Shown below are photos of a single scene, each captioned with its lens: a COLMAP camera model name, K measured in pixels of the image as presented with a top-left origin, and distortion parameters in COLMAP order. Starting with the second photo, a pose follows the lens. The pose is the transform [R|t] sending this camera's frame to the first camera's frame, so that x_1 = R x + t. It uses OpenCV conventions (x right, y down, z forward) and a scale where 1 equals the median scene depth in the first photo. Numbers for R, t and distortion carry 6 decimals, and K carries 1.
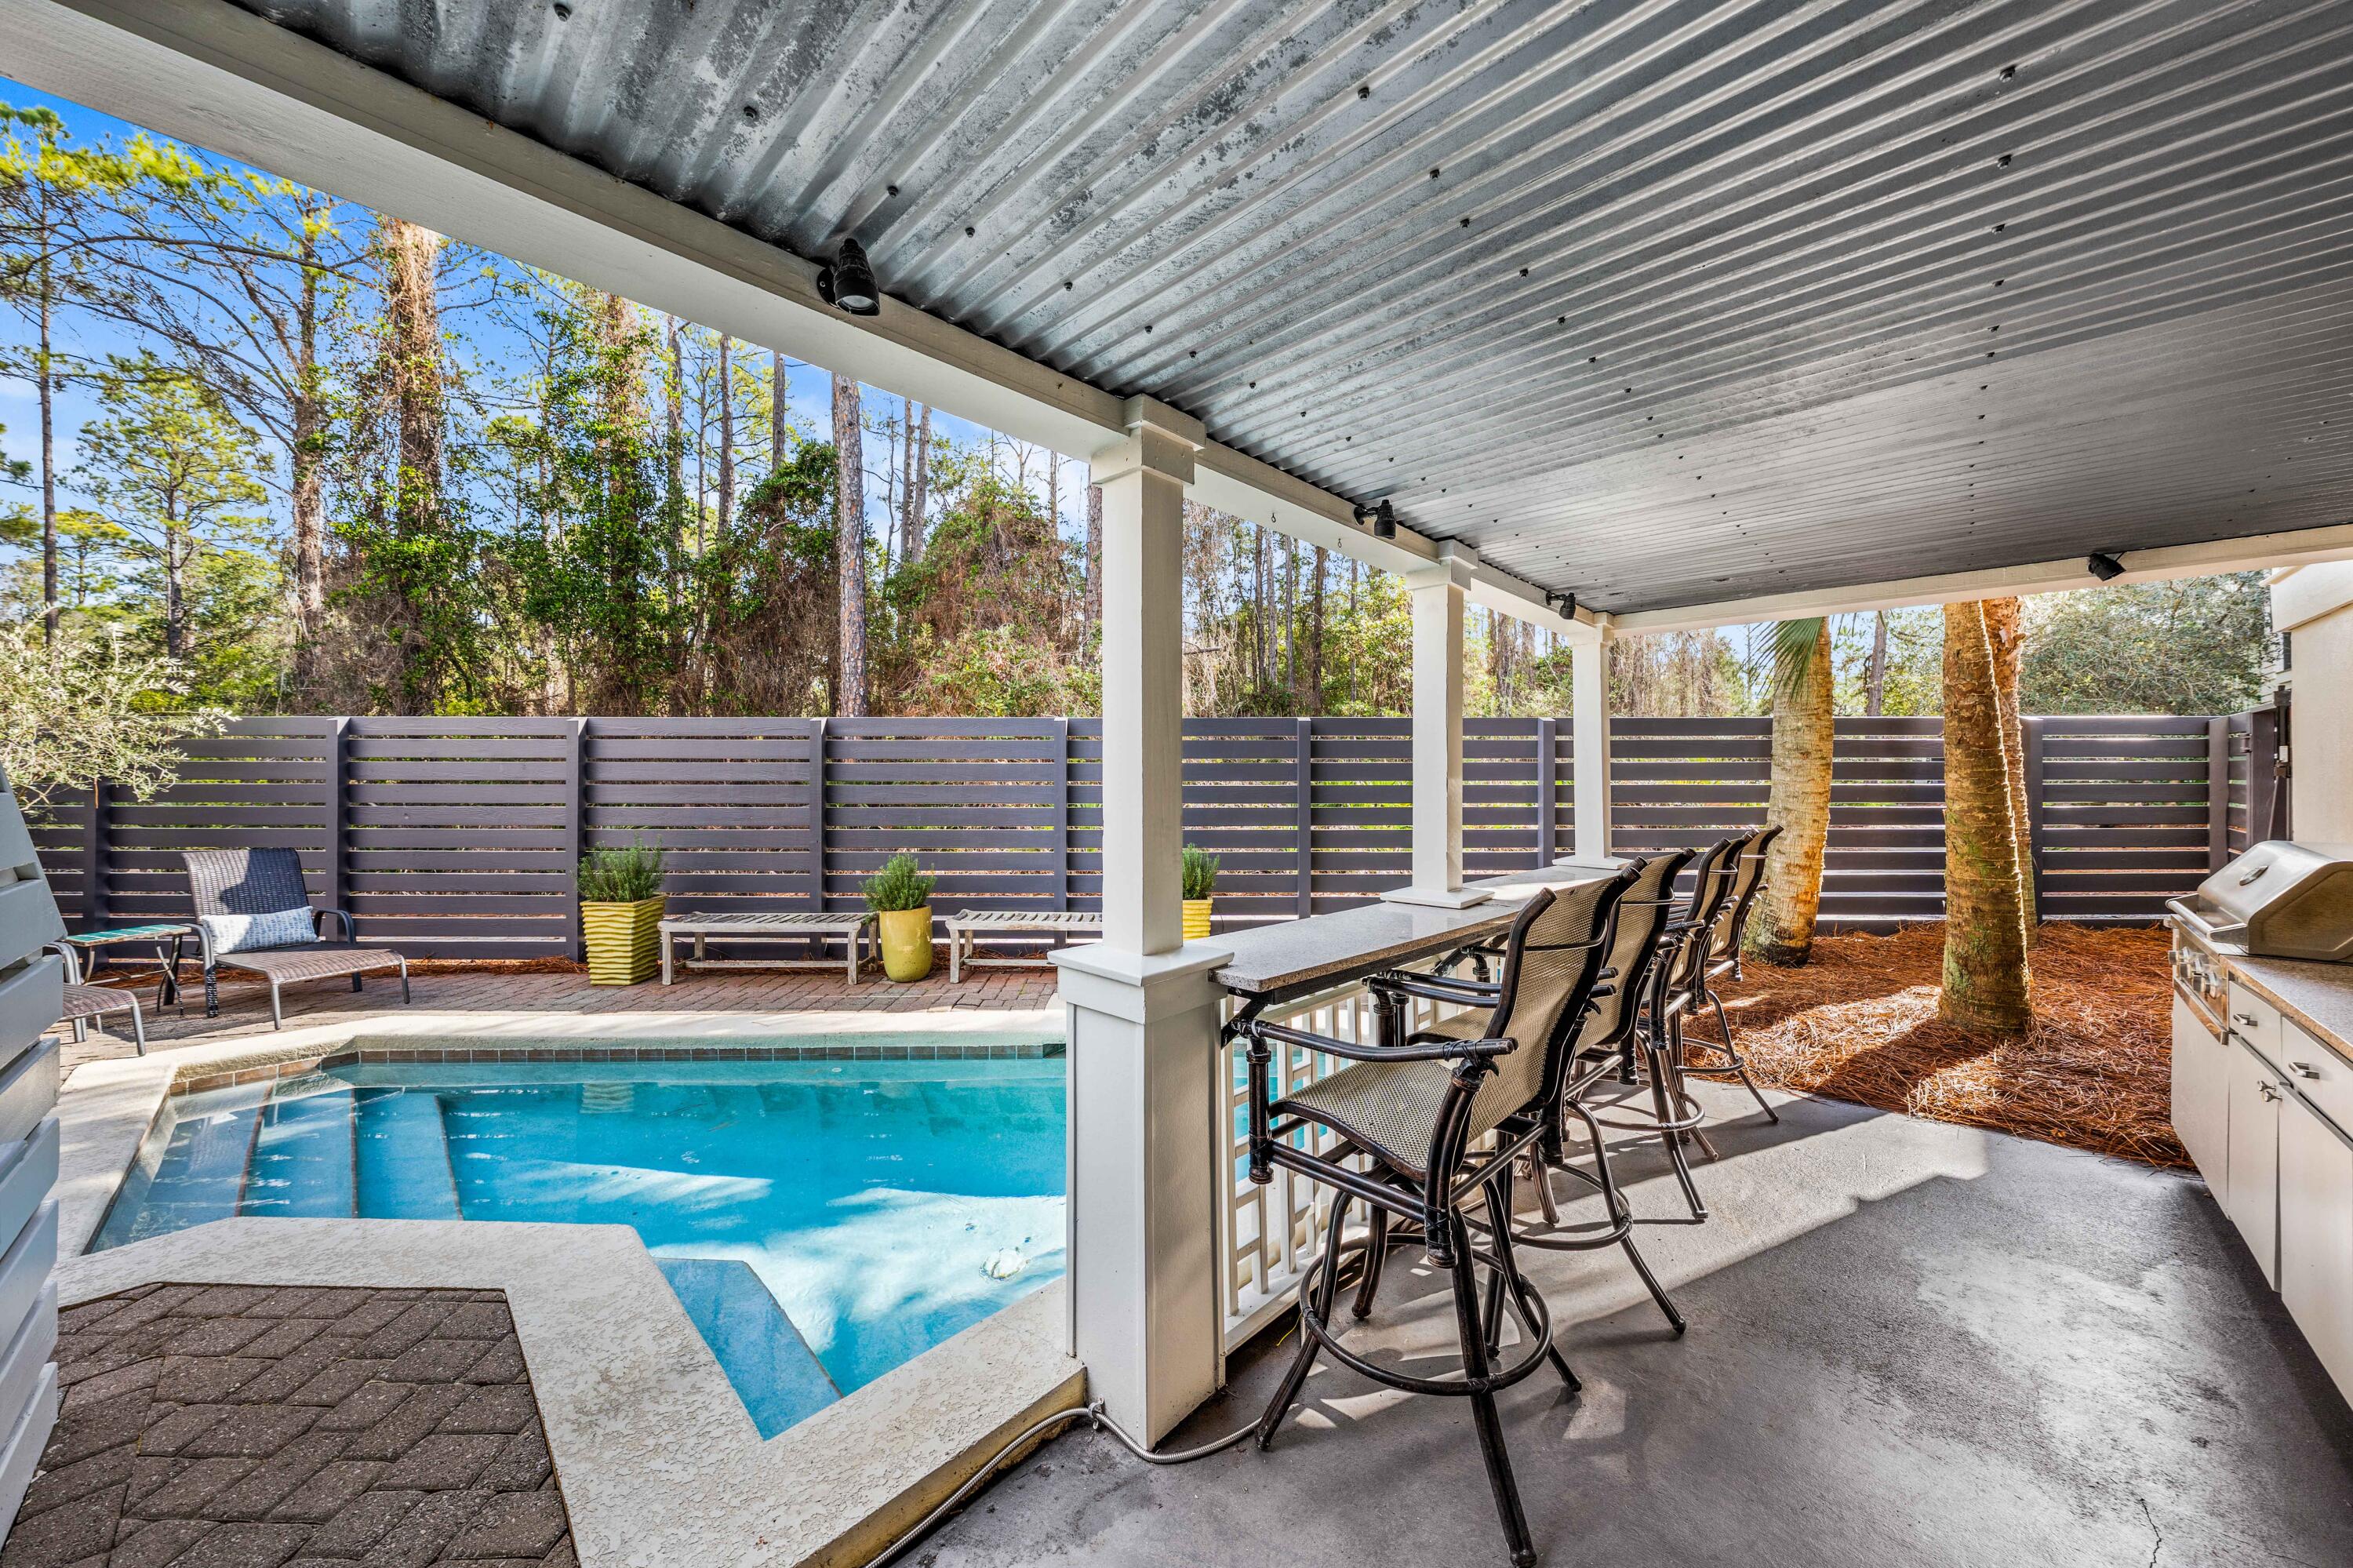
lens RADIAL K [[811.8, 0, 1176.5], [0, 811.8, 784.0], [0, 0, 1]] dist [0.000685, 0.000280]
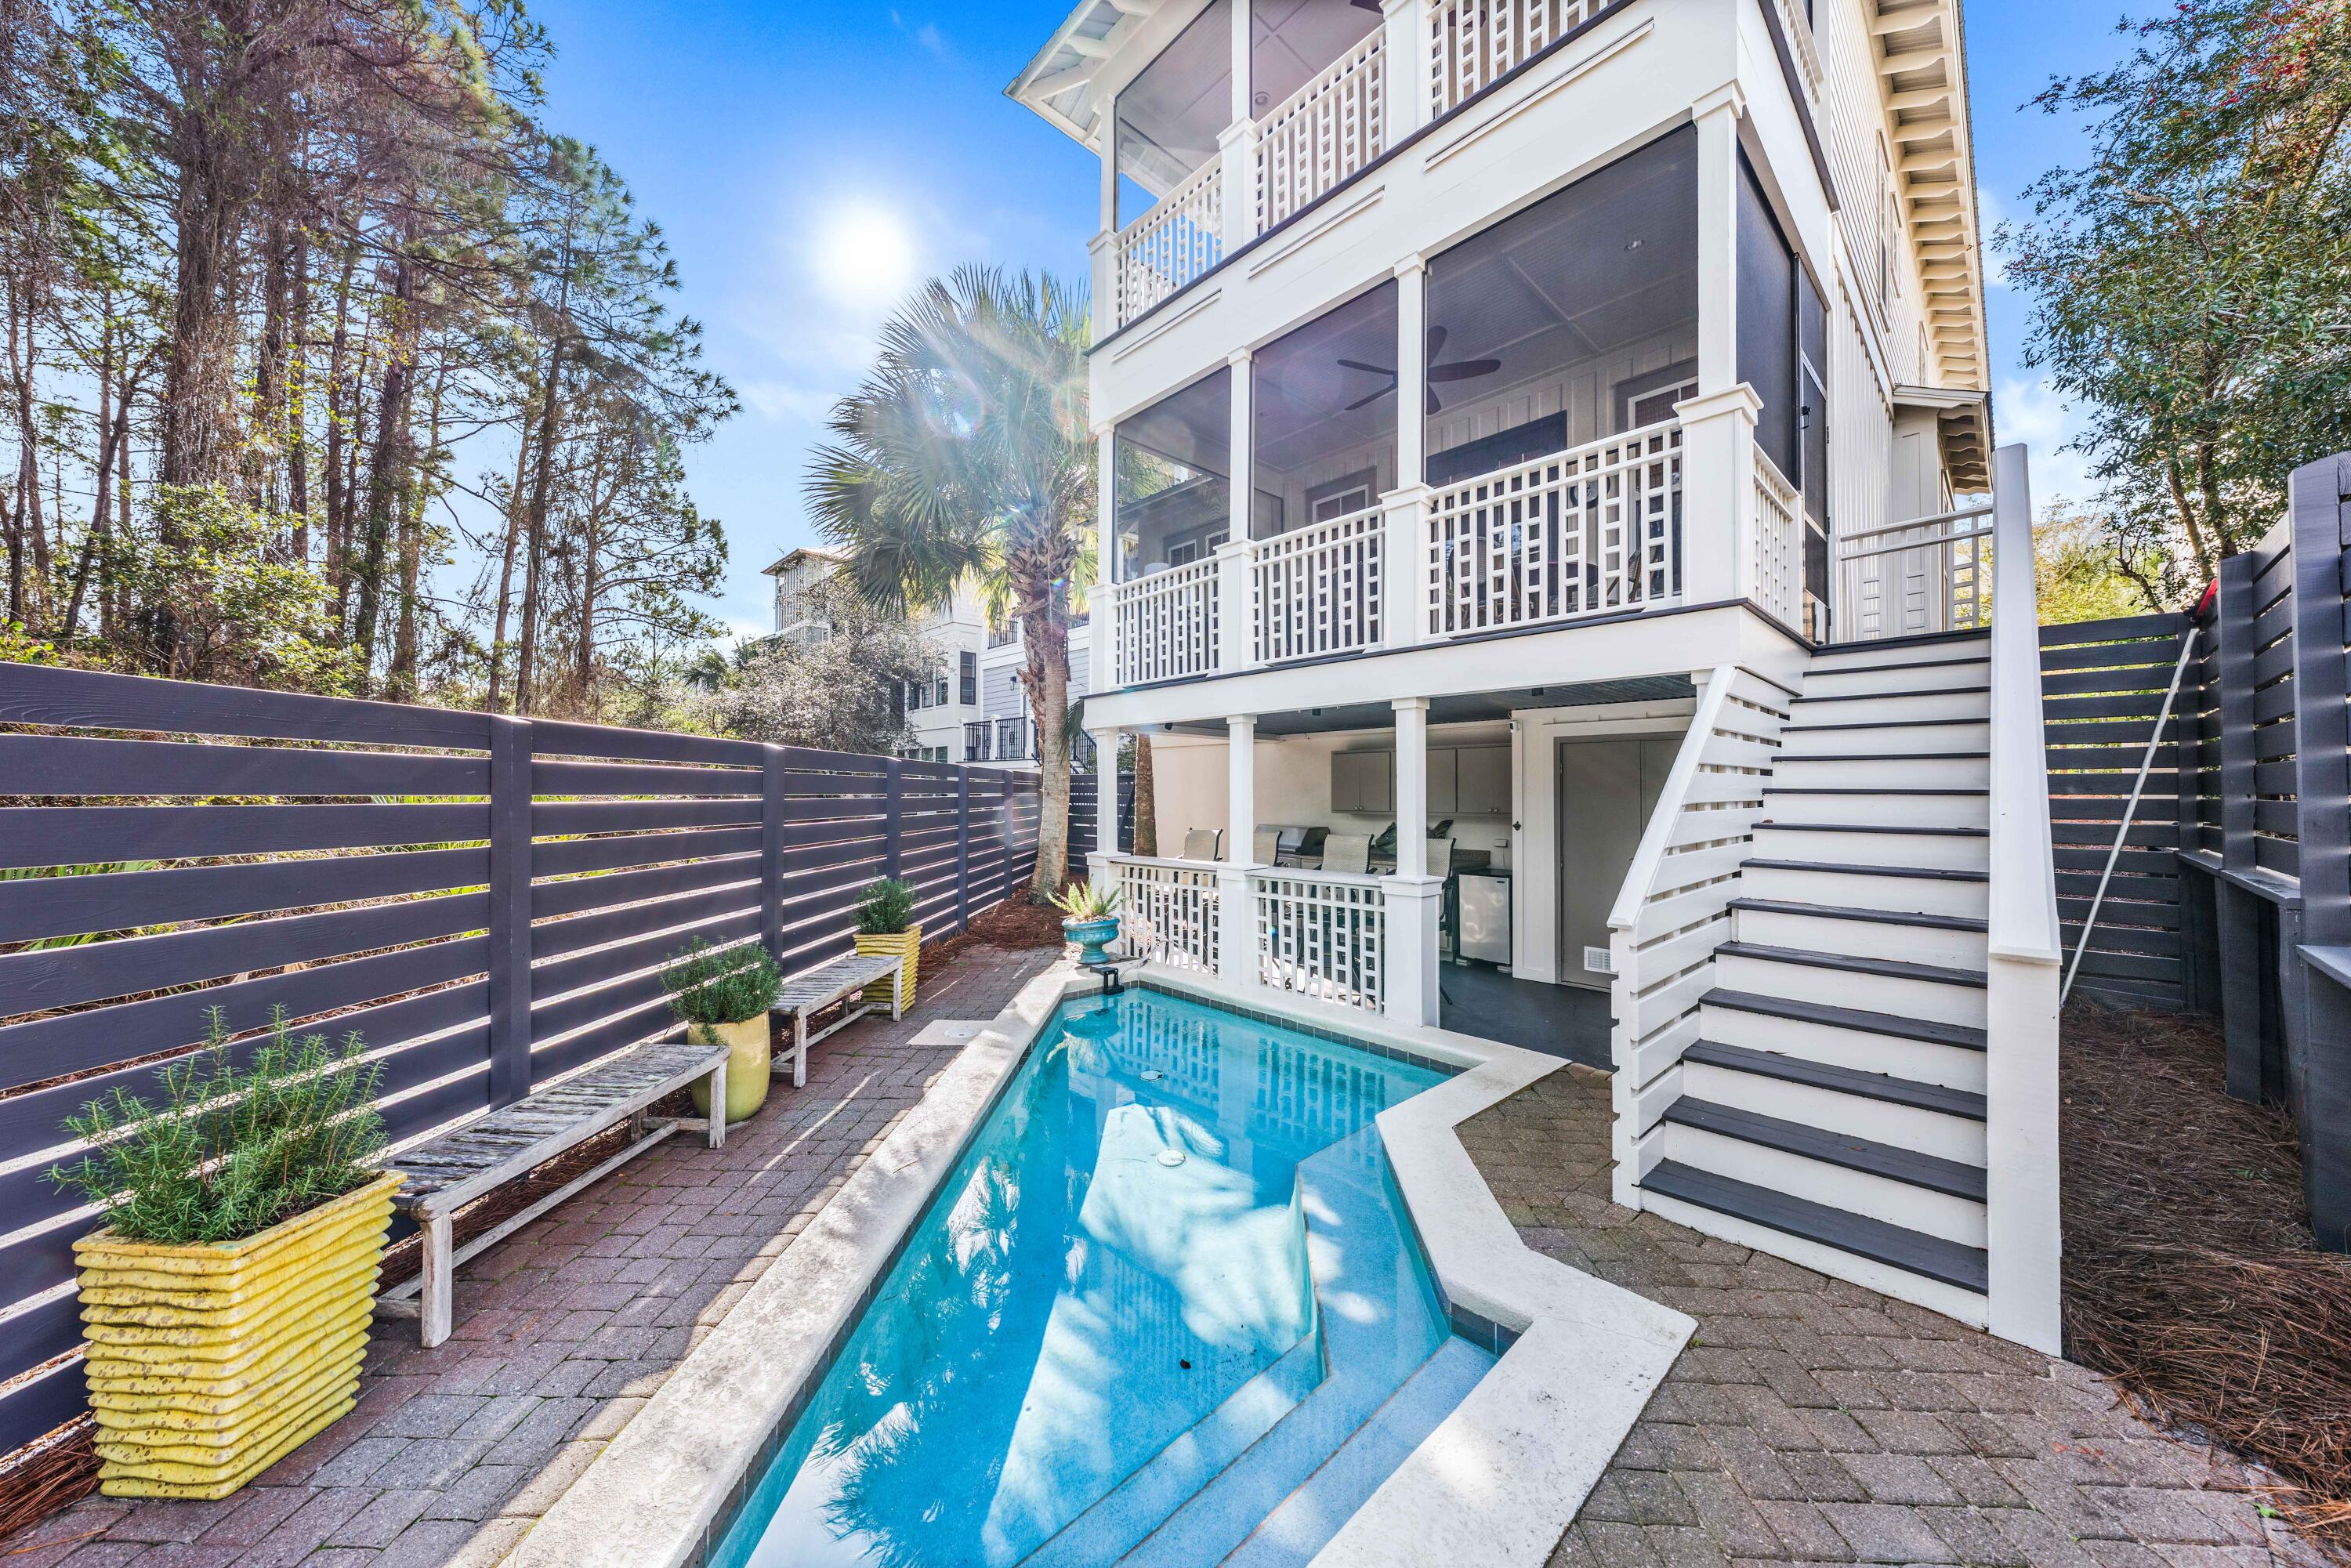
lens RADIAL K [[804.2, 0, 1180.1], [0, 804.2, 788.5], [0, 0, 1]] dist [-0.000571, -0.000298]
pose [[0.052664, 0.004000, 0.998604, -1.007801], [0.010204, 0.999938, -0.004544, -0.030868], [-0.998560, 0.010429, 0.052619, 0.594244]]
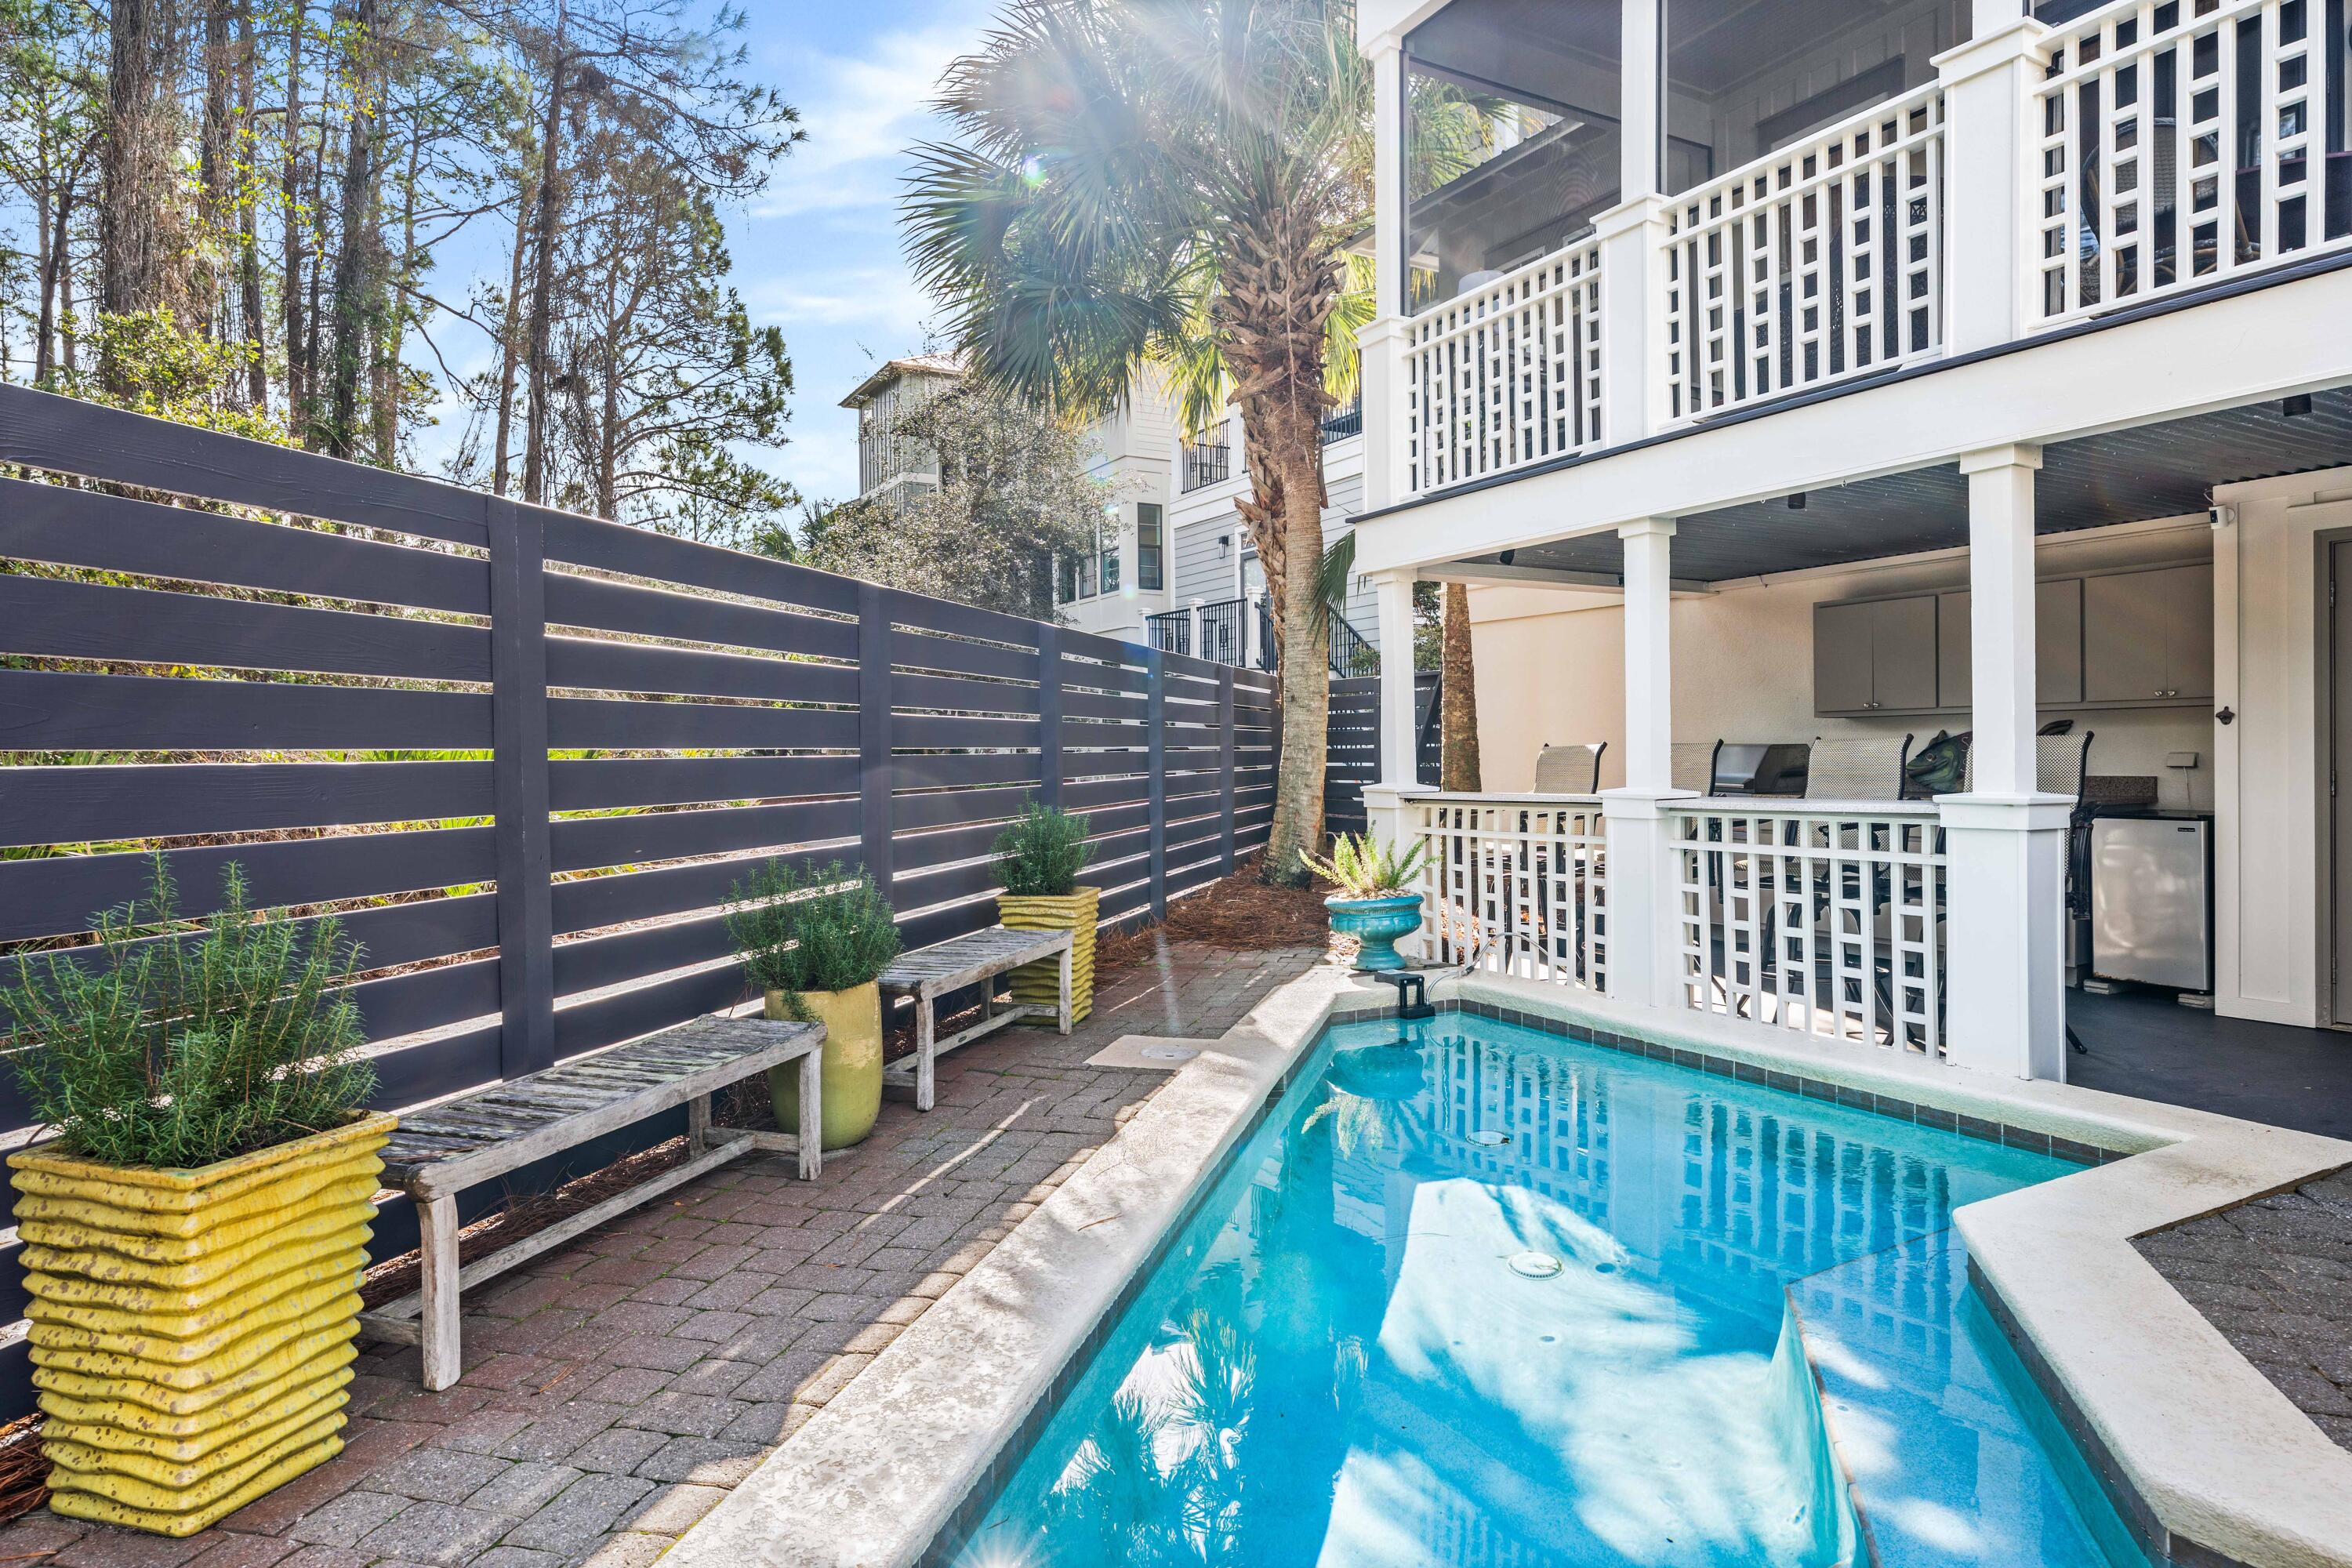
lens RADIAL K [[1339.5, 0, 1170.9], [0, 1339.5, 773.7], [0, 0, 1]] dist [0.016990, -0.013070]
pose [[0.290248, -0.020973, 0.956721, -0.979832], [0.025898, 0.999566, 0.014055, 0.037971], [-0.956601, 0.020698, 0.290666, 0.622465]]
